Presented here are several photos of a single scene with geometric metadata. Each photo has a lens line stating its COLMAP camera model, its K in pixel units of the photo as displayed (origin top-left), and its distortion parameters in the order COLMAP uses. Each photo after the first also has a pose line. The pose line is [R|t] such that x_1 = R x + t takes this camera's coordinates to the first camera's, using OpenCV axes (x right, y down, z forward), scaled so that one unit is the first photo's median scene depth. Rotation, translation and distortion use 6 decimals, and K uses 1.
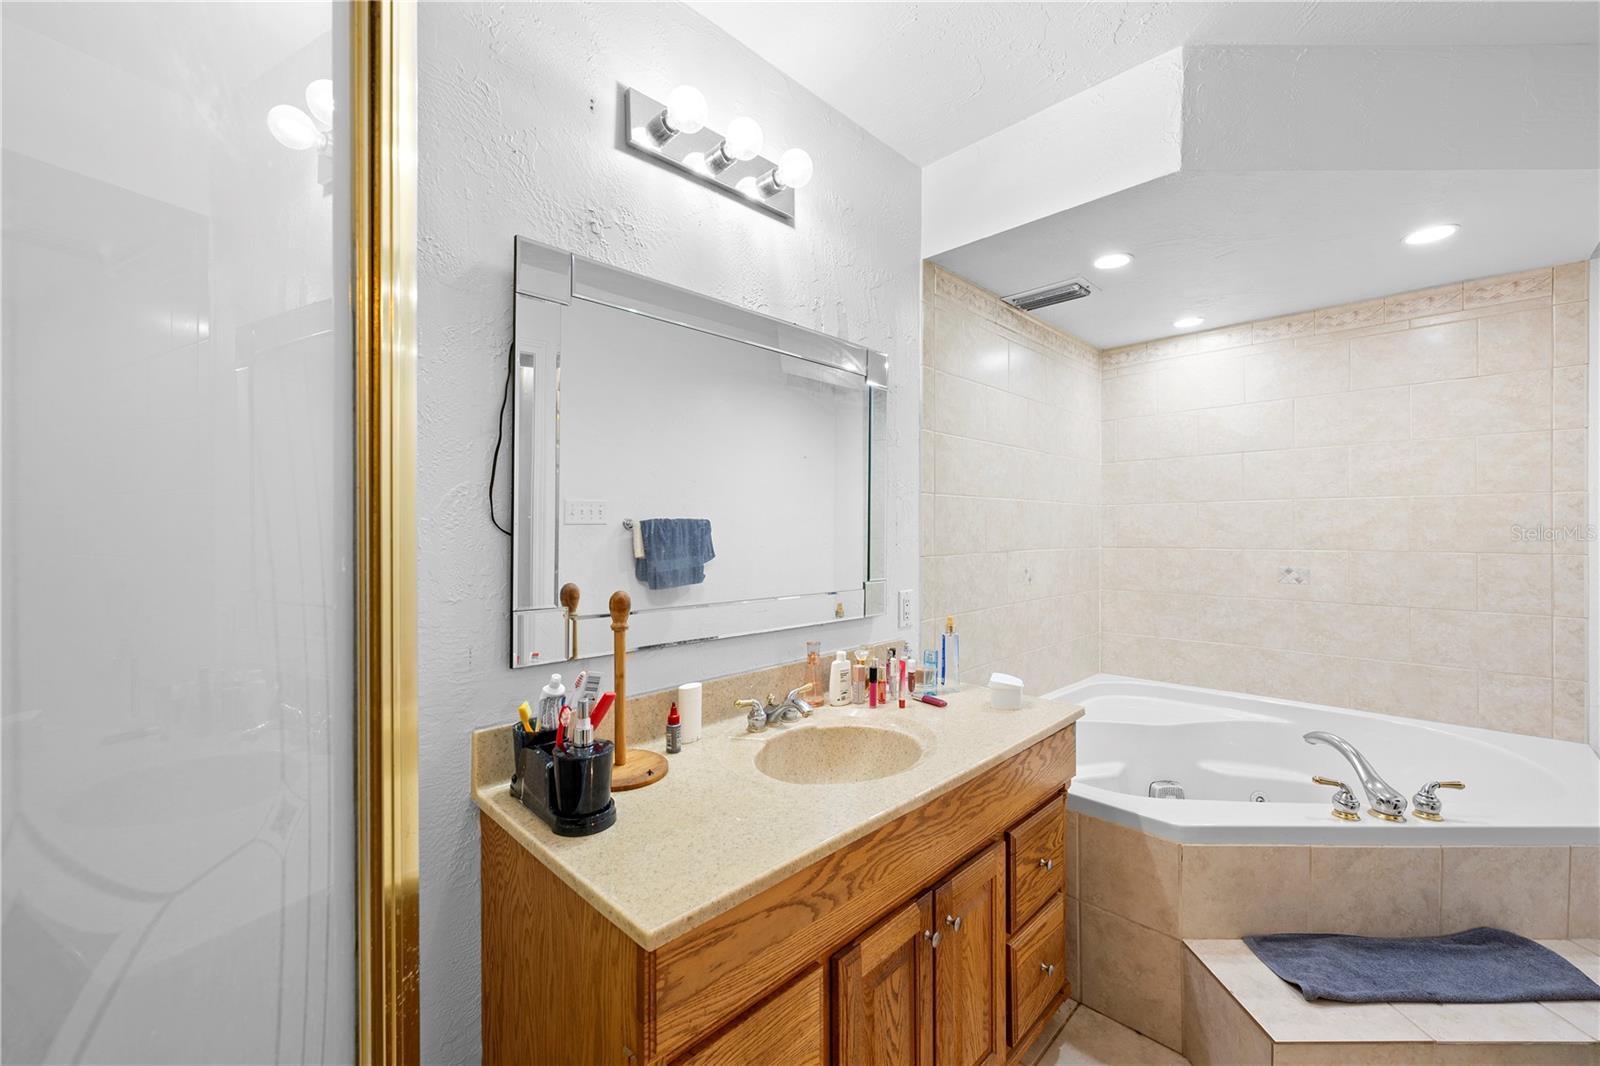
lens RADIAL K [[641.6, 0, 799.7], [0, 641.6, 526.5], [0, 0, 1]] dist [-0.000592, -0.000063]
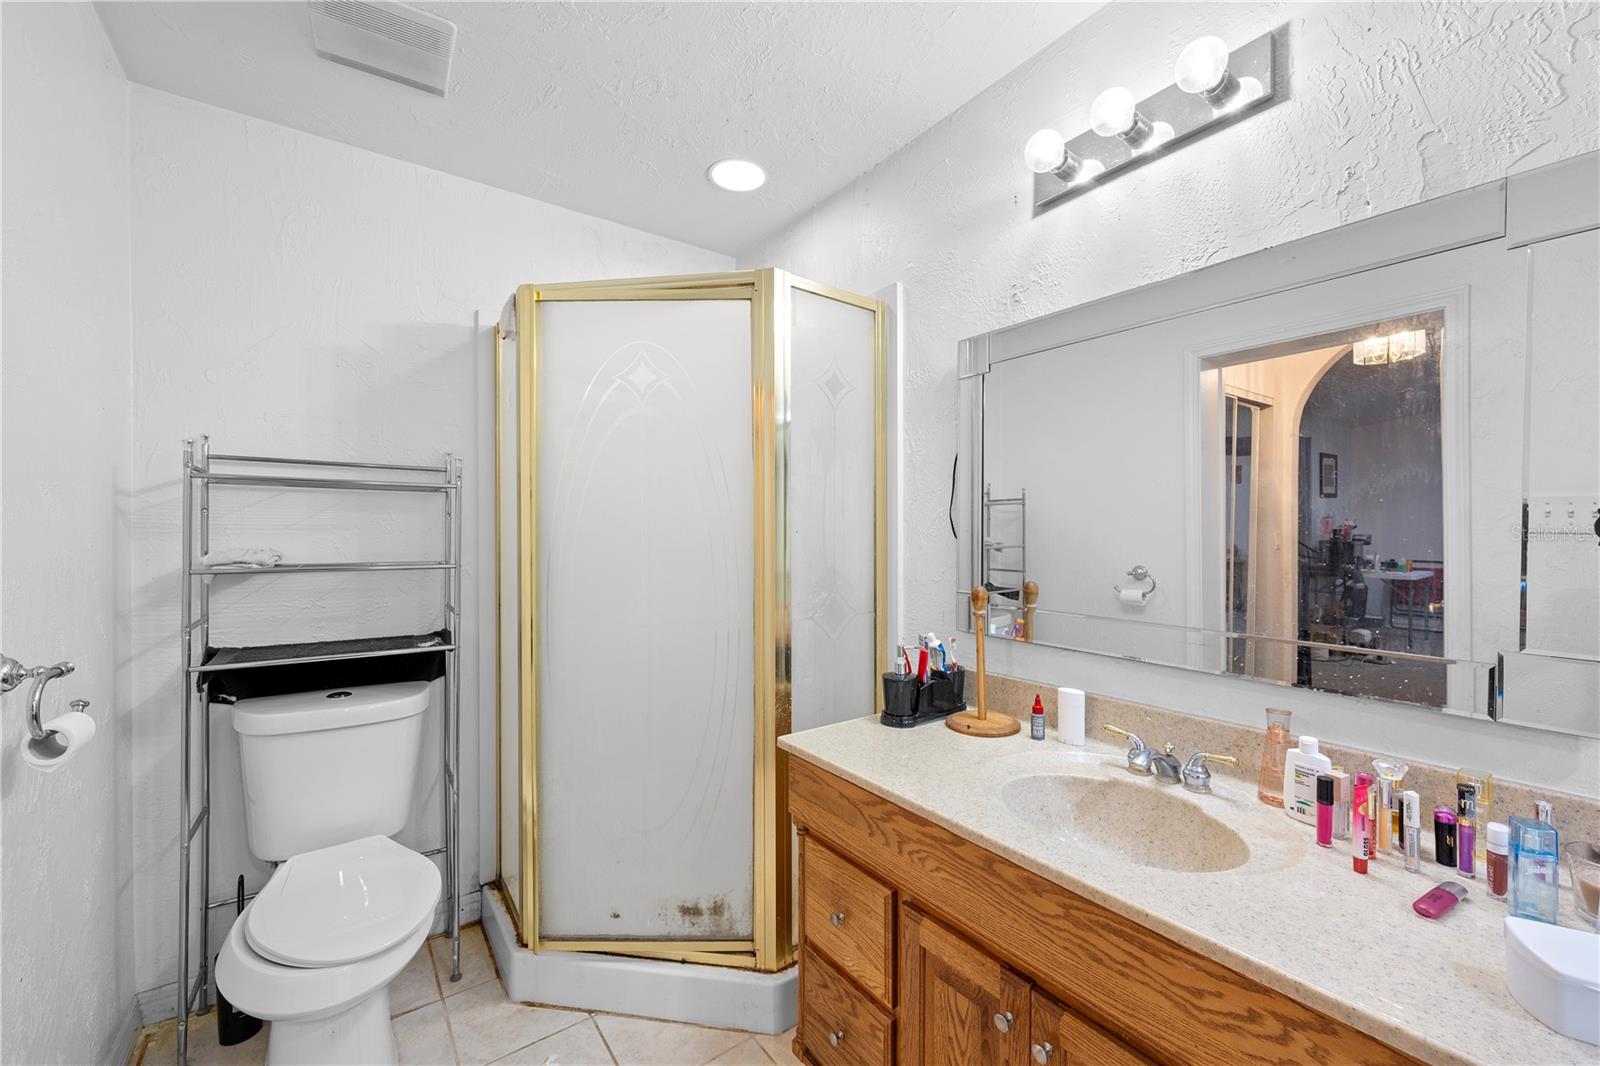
lens RADIAL K [[636.5, 0, 797.3], [0, 636.5, 537.8], [0, 0, 1]] dist [-0.000489, -0.000015]
pose [[-0.163138, 0.006851, -0.986580, 1.133741], [-0.003051, 0.999968, 0.007448, -0.006223], [0.986599, 0.004225, -0.163112, 0.906122]]
